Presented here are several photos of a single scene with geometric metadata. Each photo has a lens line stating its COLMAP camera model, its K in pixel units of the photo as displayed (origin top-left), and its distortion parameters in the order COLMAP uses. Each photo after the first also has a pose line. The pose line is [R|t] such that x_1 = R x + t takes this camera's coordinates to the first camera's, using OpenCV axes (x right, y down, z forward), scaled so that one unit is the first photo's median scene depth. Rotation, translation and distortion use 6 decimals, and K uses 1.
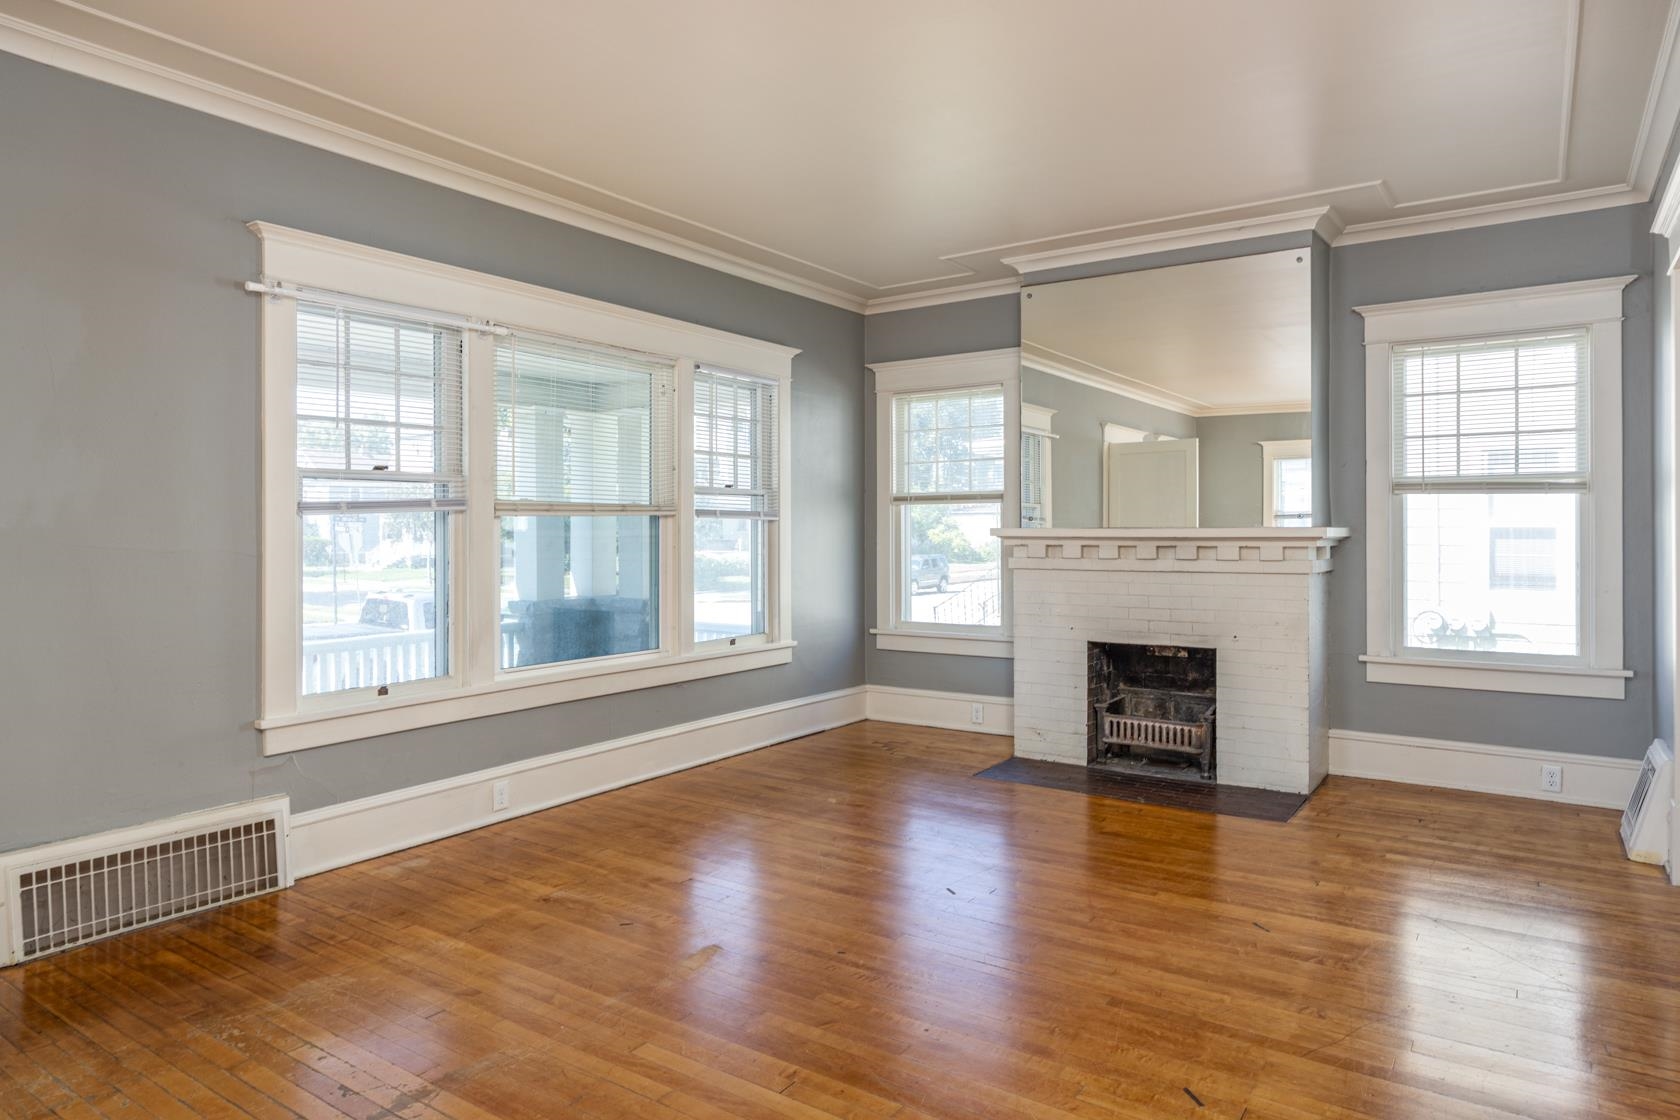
lens RADIAL K [[1015.5, 0, 872.9], [0, 1015.5, 535.4], [0, 0, 1]] dist [-0.004663, -0.000781]
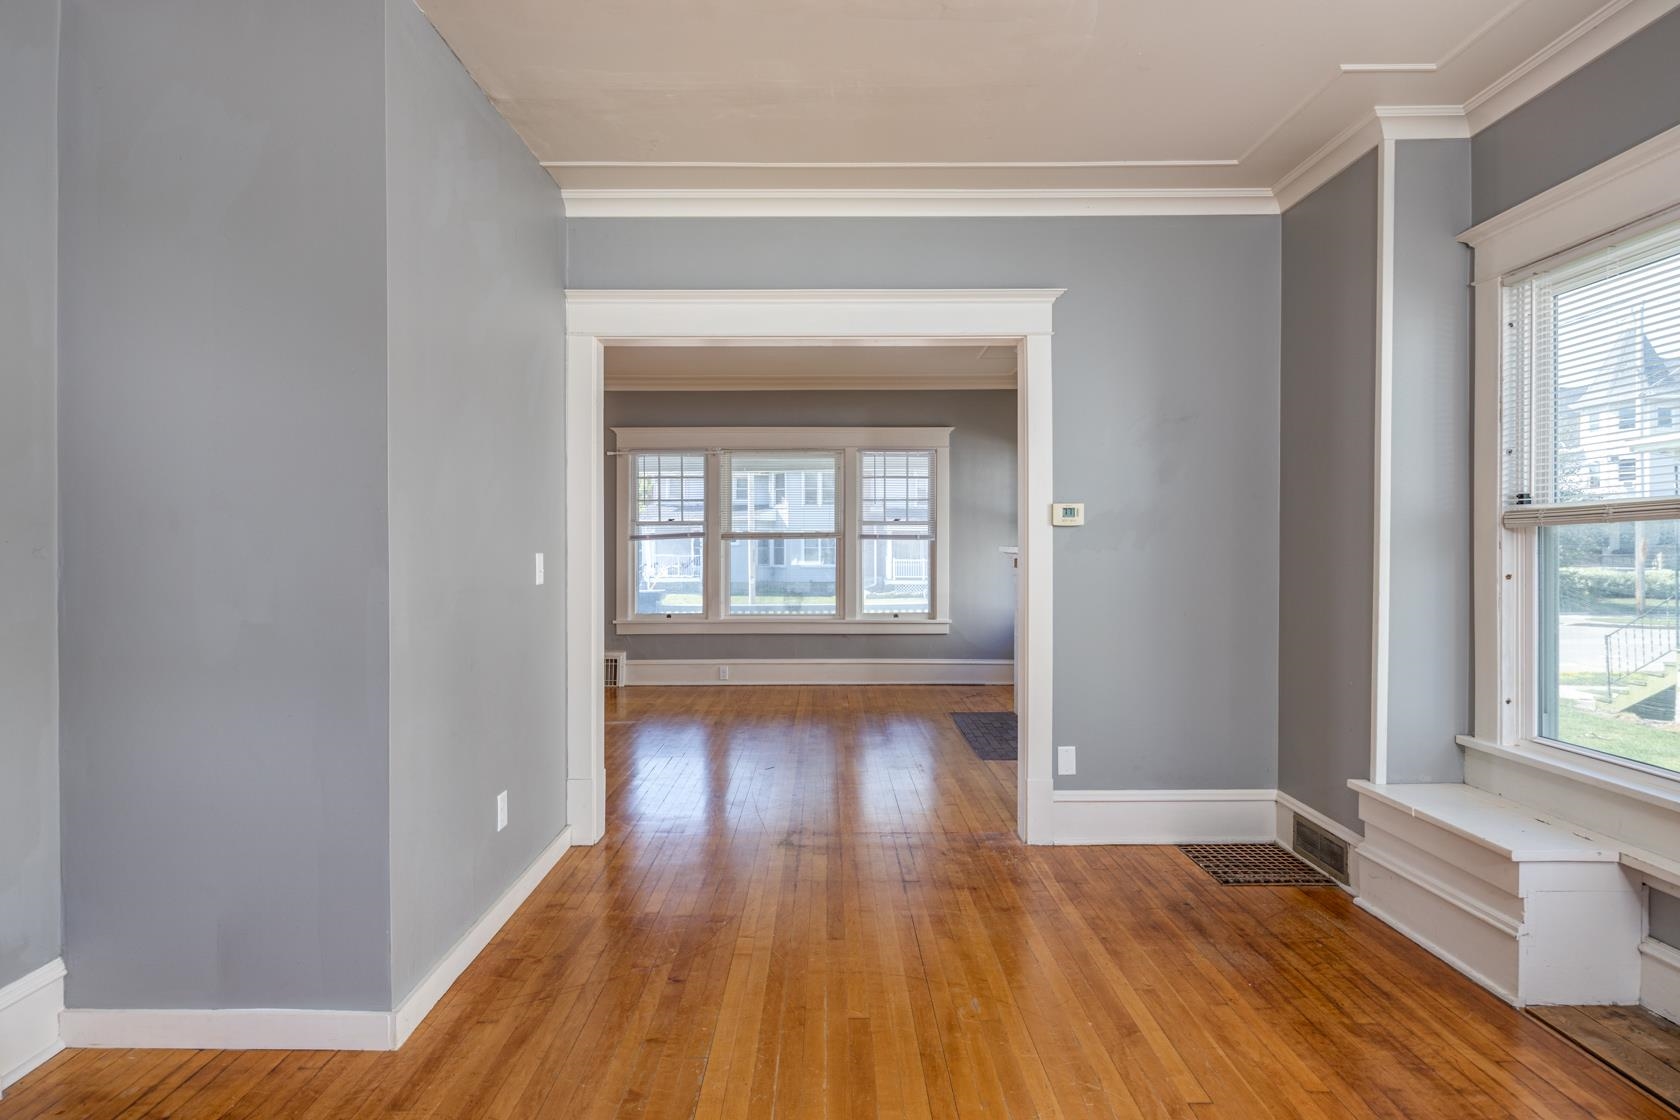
lens RADIAL K [[865.9, 0, 831.1], [0, 865.9, 555.0], [0, 0, 1]] dist [-0.008388, -0.001376]
pose [[0.552938, 0.006495, -0.833197, 1.070619], [-0.003076, 0.999979, 0.005753, 0.000608], [0.833217, -0.000618, 0.552946, 0.166900]]
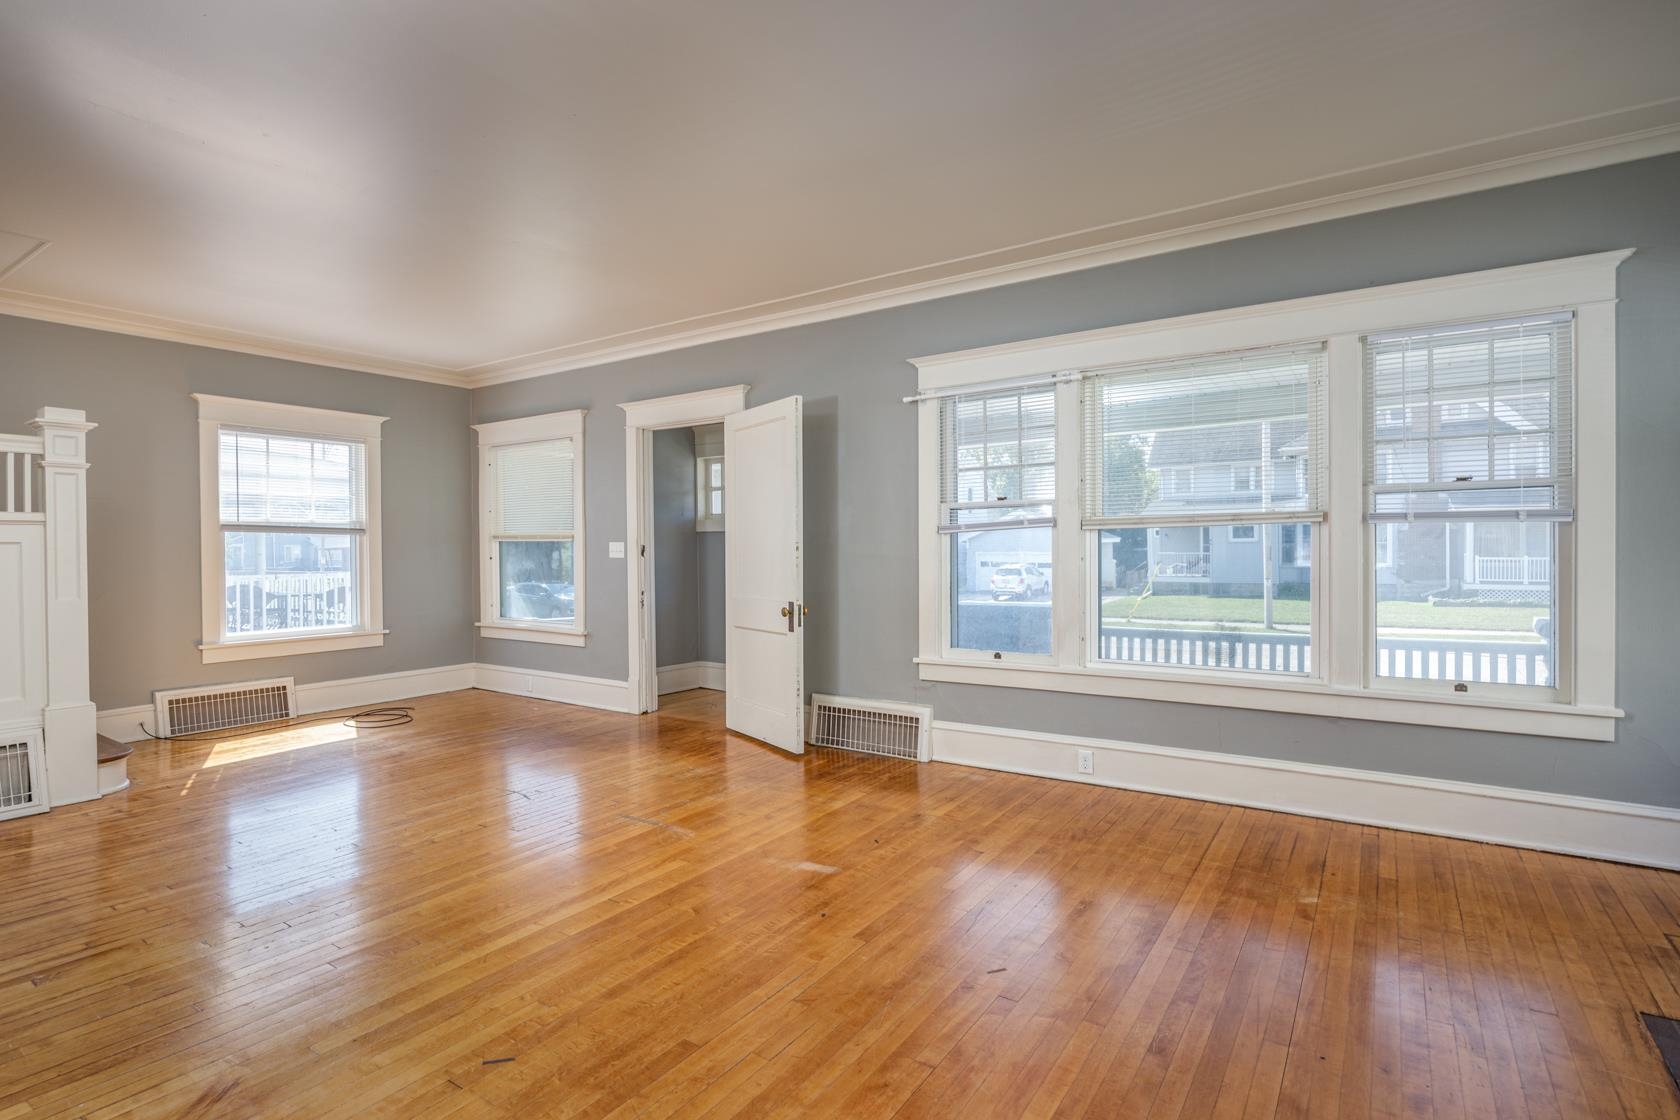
lens RADIAL K [[822.0, 0, 828.8], [0, 822.0, 560.6], [0, 0, 1]] dist [-0.011108, 0.000091]
pose [[-0.013882, 0.015566, -0.999782, 0.524262], [0.002603, 0.999876, 0.015532, 0.000826], [0.999900, -0.002387, -0.013921, 0.608934]]
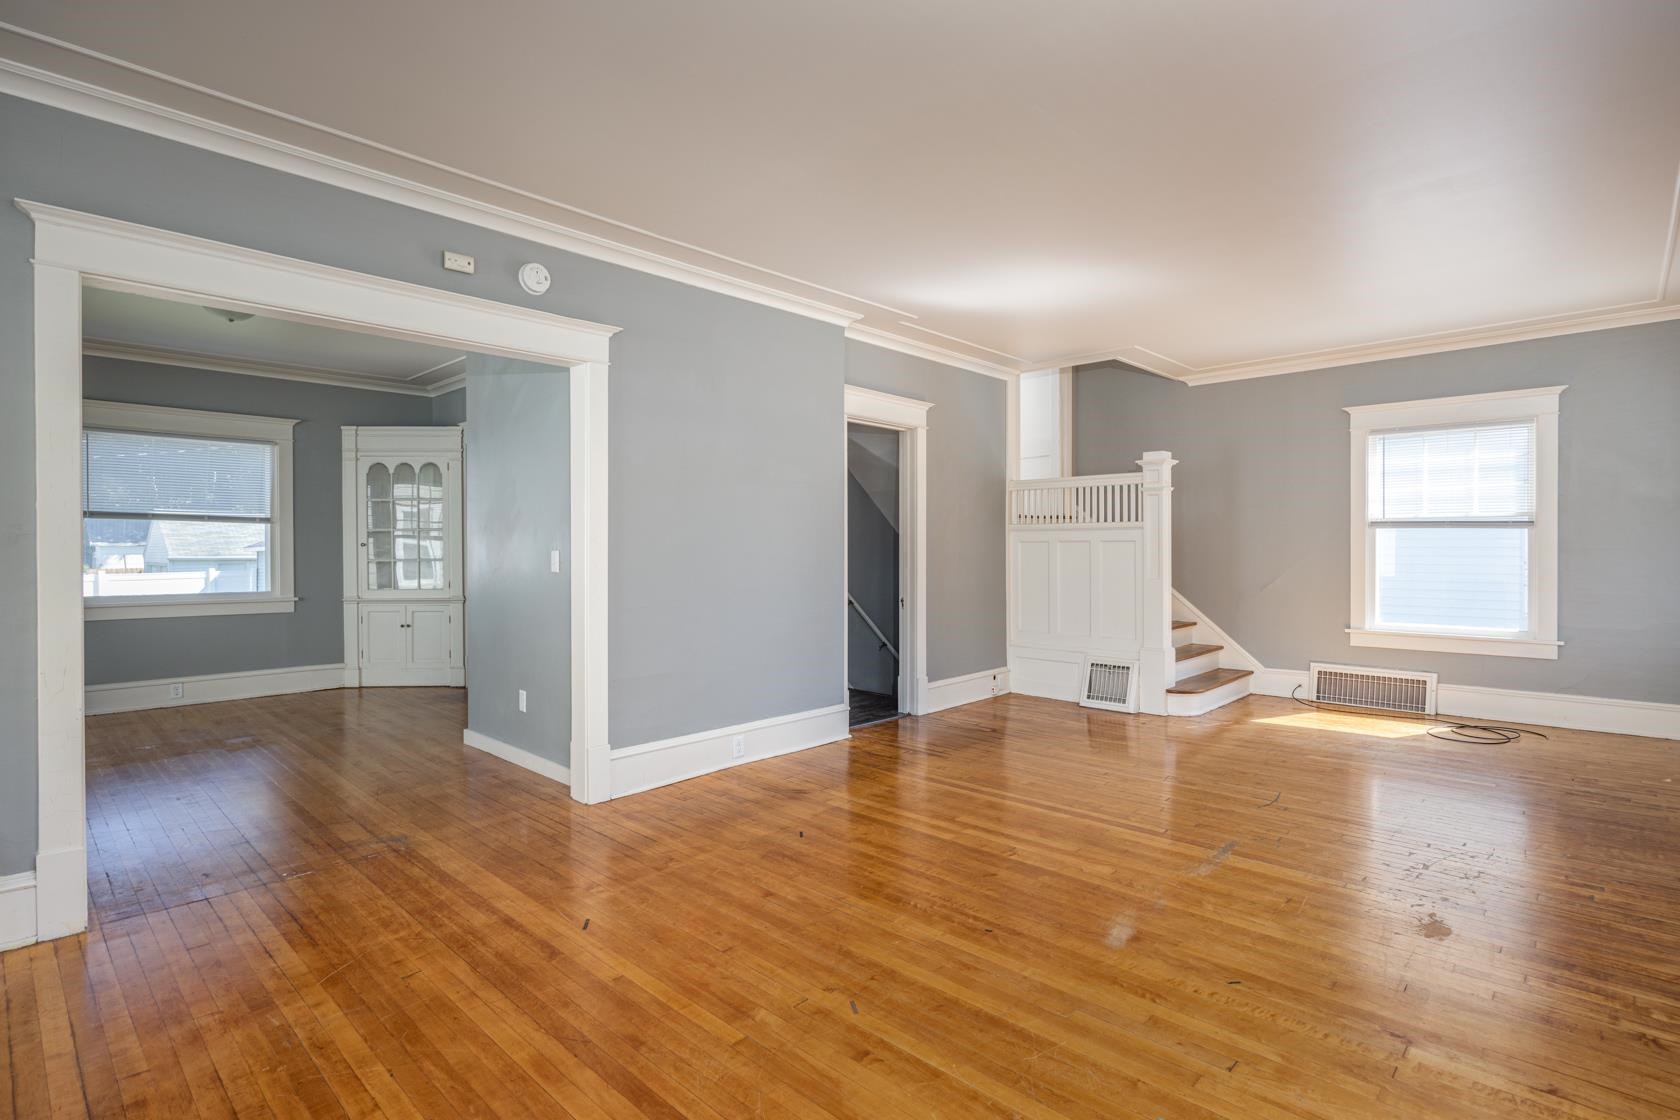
lens RADIAL K [[822.0, 0, 828.8], [0, 822.0, 560.6], [0, 0, 1]] dist [-0.011108, 0.000091]
pose [[-0.983492, -0.000850, 0.180952, -0.010396], [0.003334, 0.999734, 0.022816, -0.006387], [-0.180923, 0.023043, -0.983227, 1.130298]]
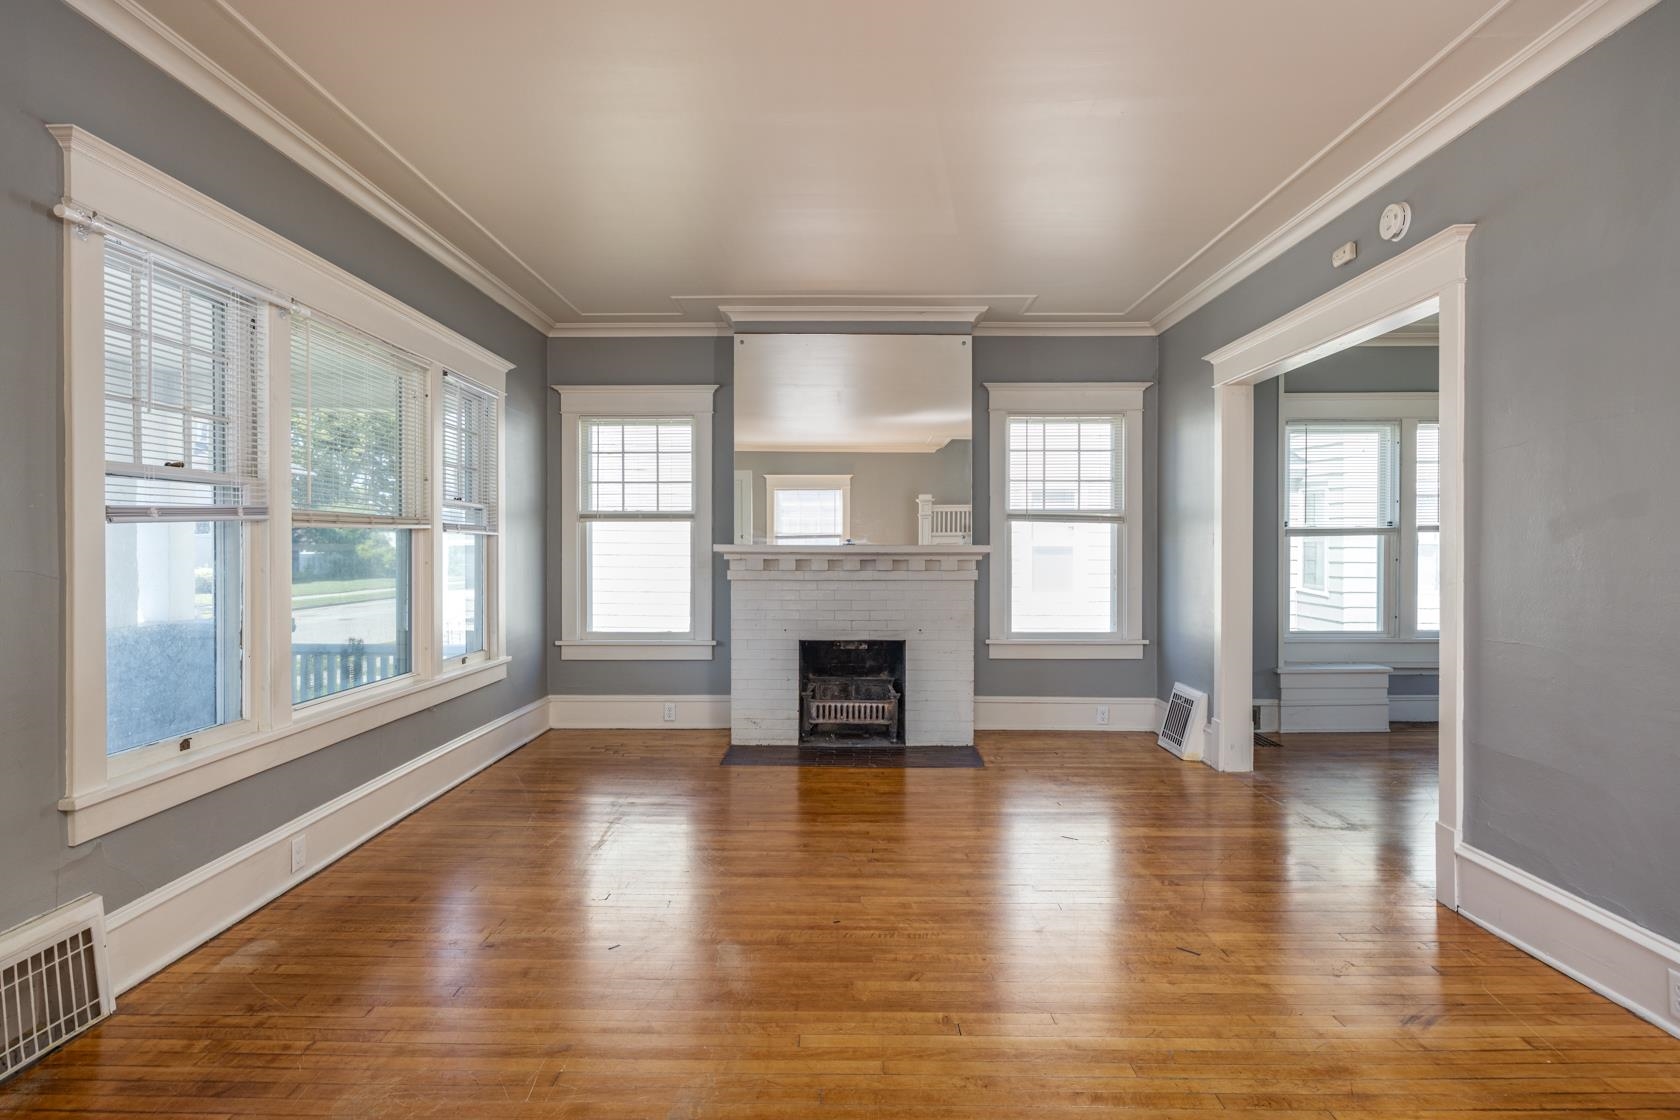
lens RADIAL K [[896.8, 0, 840.4], [0, 896.8, 557.8], [0, 0, 1]] dist [-0.004247, -0.002211]
pose [[0.837290, -0.002318, 0.546753, -0.340145], [-0.001779, 0.999974, 0.006963, 0.000293], [-0.546756, -0.006803, 0.837265, 0.101085]]
